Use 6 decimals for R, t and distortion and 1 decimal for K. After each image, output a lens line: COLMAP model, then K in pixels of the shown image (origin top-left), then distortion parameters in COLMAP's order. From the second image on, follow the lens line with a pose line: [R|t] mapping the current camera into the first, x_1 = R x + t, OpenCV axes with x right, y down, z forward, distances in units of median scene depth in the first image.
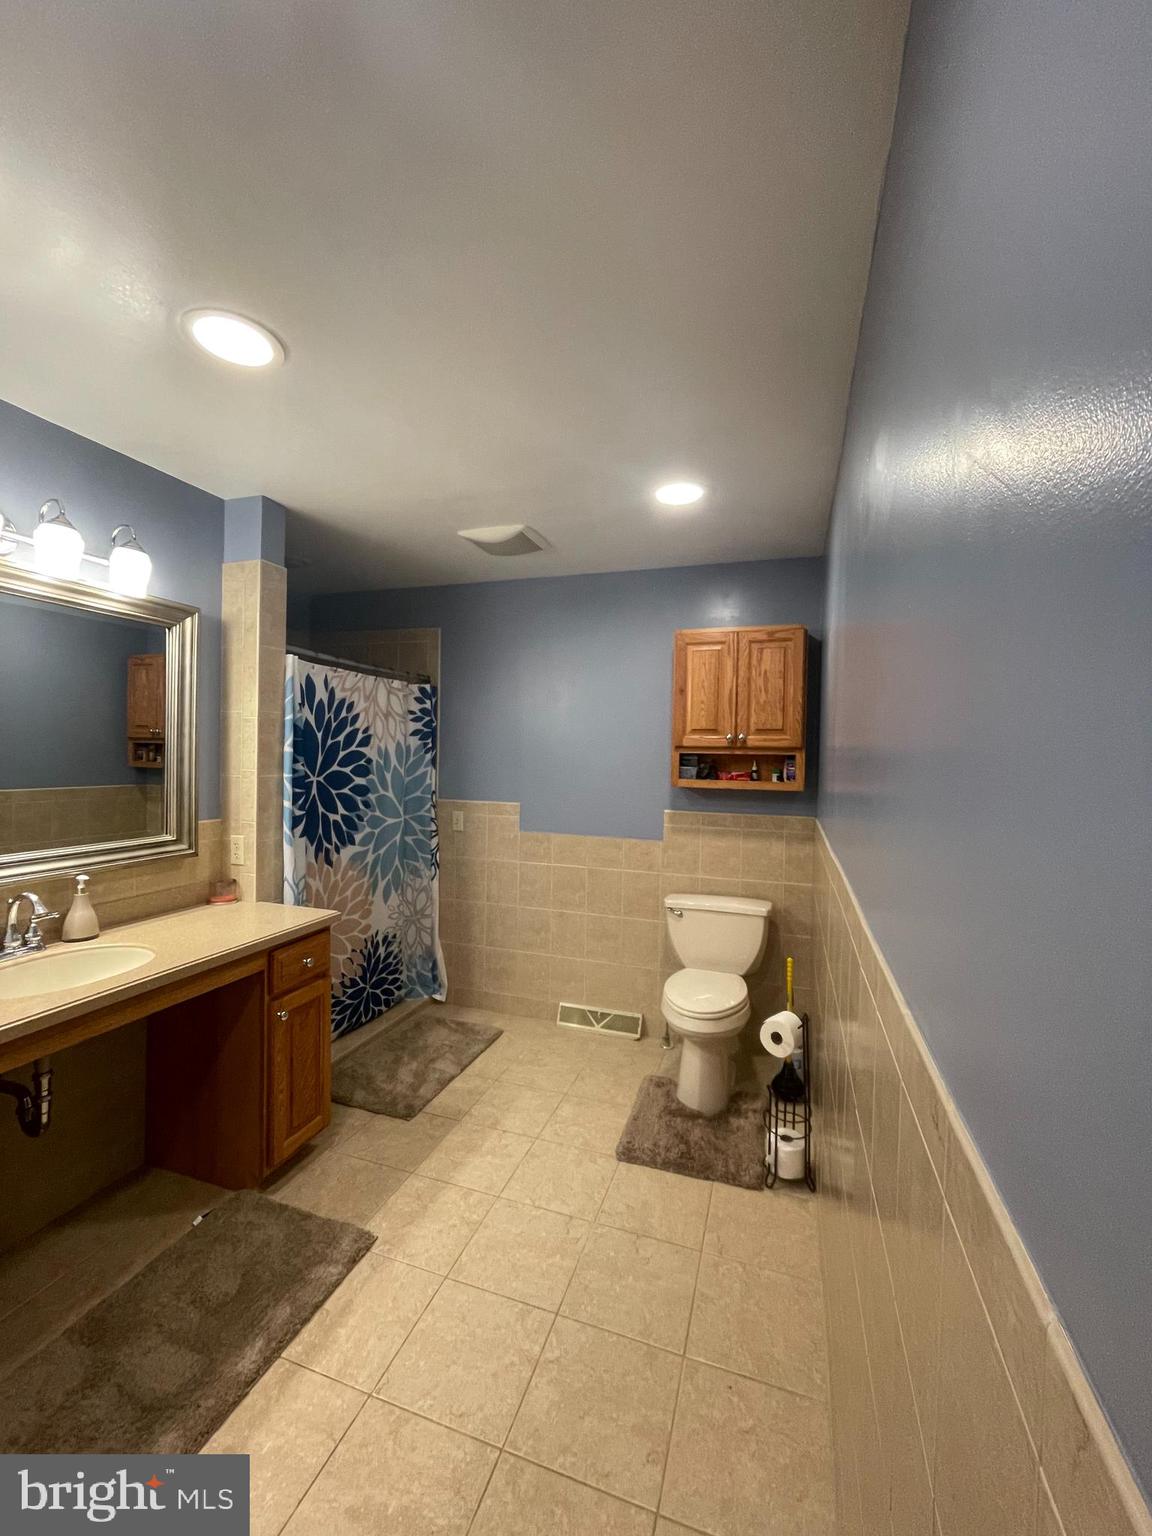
lens RADIAL K [[626.2, 0, 574.8], [0, 626.2, 765.4], [0, 0, 1]] dist [-0.003357, 0.000570]
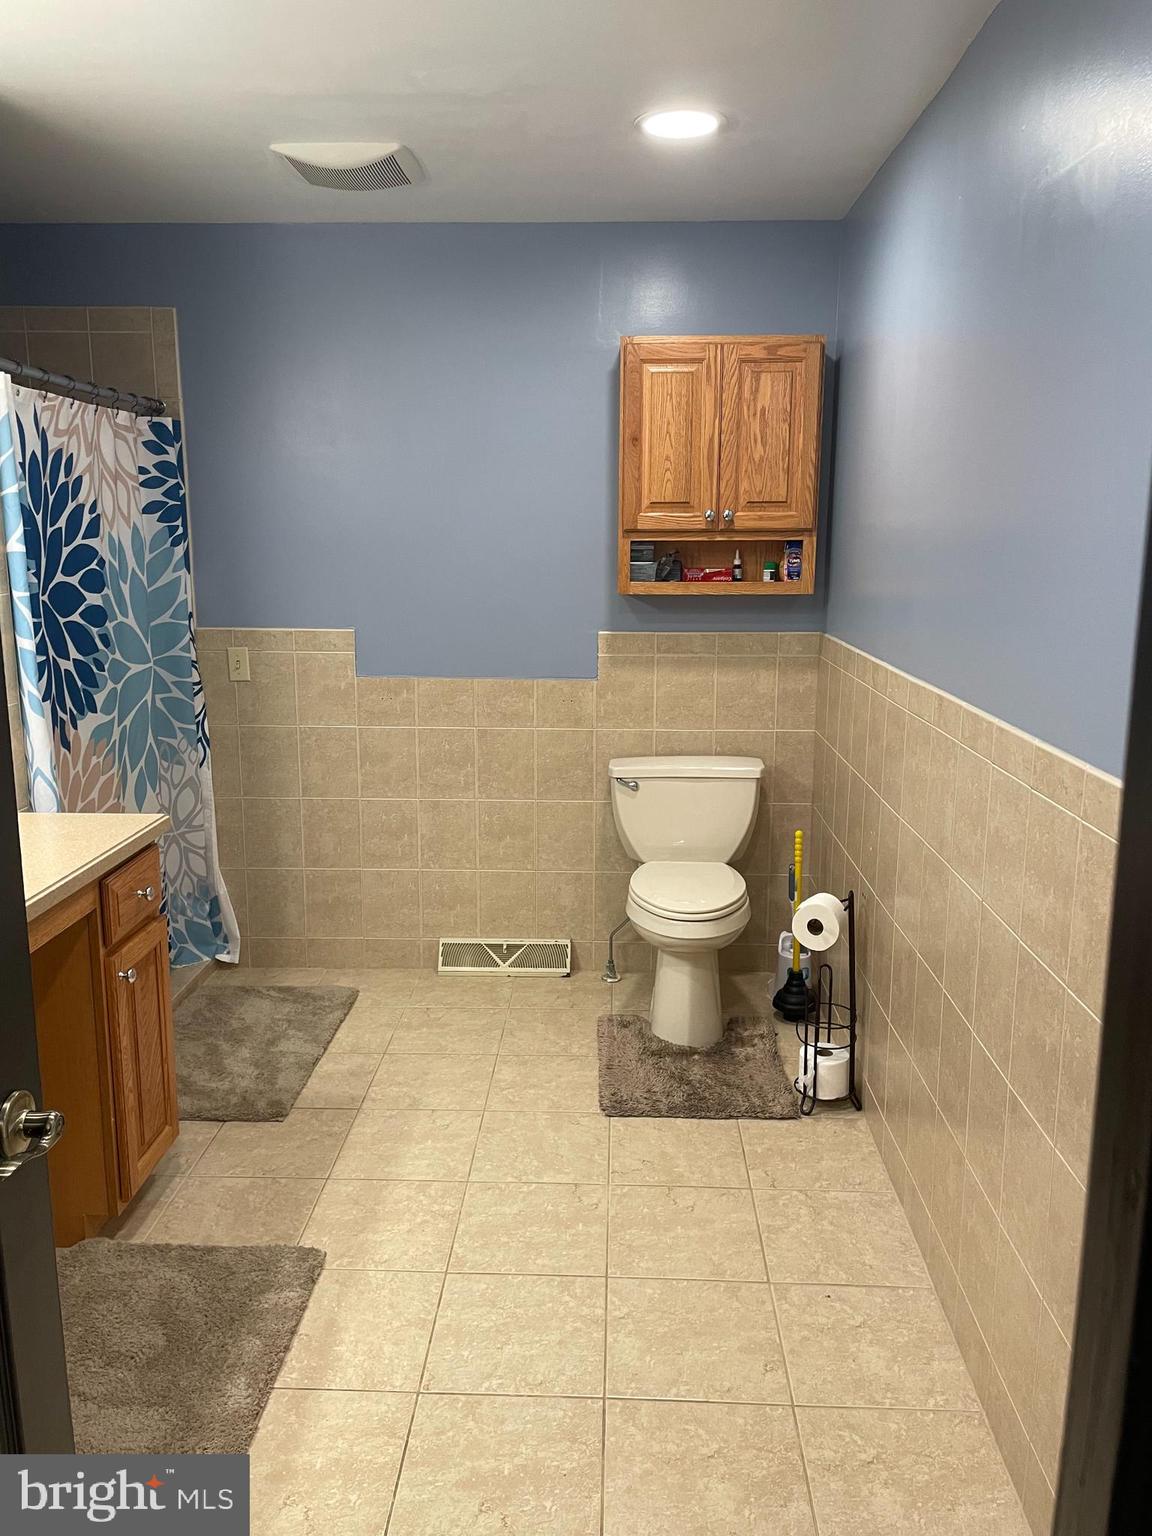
lens RADIAL K [[1160.2, 0, 574.9], [0, 1160.2, 761.7], [0, 0, 1]] dist [0.071652, -0.078229]
pose [[0.959392, -0.070631, 0.273089, -0.239237], [0.019941, 0.982704, 0.184108, -0.018257], [-0.281370, -0.171186, 0.944207, -0.153977]]
